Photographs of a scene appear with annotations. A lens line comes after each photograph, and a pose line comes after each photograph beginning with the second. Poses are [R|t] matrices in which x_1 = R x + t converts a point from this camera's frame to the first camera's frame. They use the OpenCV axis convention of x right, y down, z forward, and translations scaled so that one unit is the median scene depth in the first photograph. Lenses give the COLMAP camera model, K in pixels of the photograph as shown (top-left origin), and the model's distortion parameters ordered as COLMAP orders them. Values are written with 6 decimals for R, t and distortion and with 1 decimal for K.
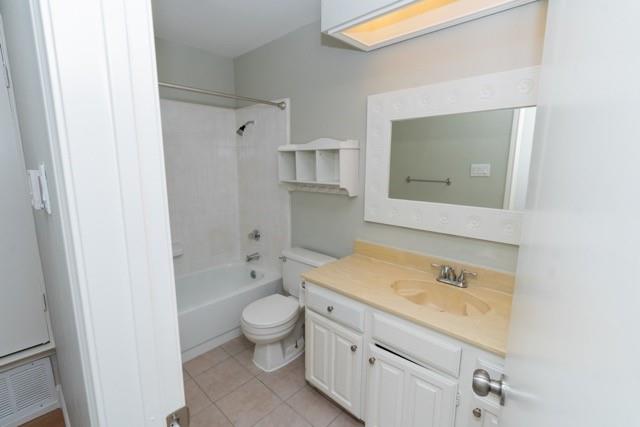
lens RADIAL K [[291.4, 0, 320.0], [0, 291.4, 213.5], [0, 0, 1]] dist [-0.001616, -0.000585]
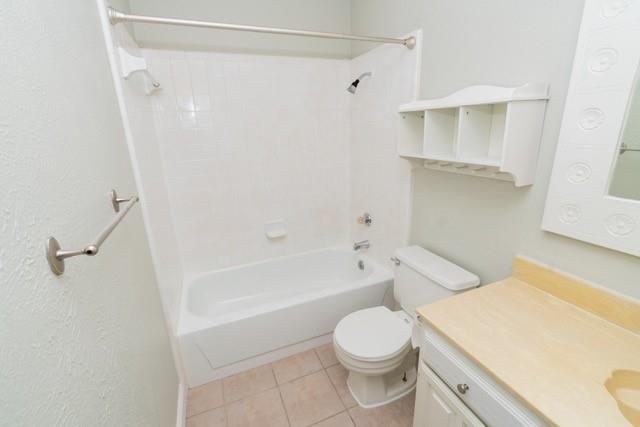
lens RADIAL K [[291.4, 0, 320.0], [0, 291.4, 213.5], [0, 0, 1]] dist [-0.001616, -0.000585]
pose [[0.909997, 0.086104, -0.405576, -0.011635], [-0.035637, 0.990822, 0.130391, -0.057943], [0.413081, -0.104202, 0.904713, 0.269113]]
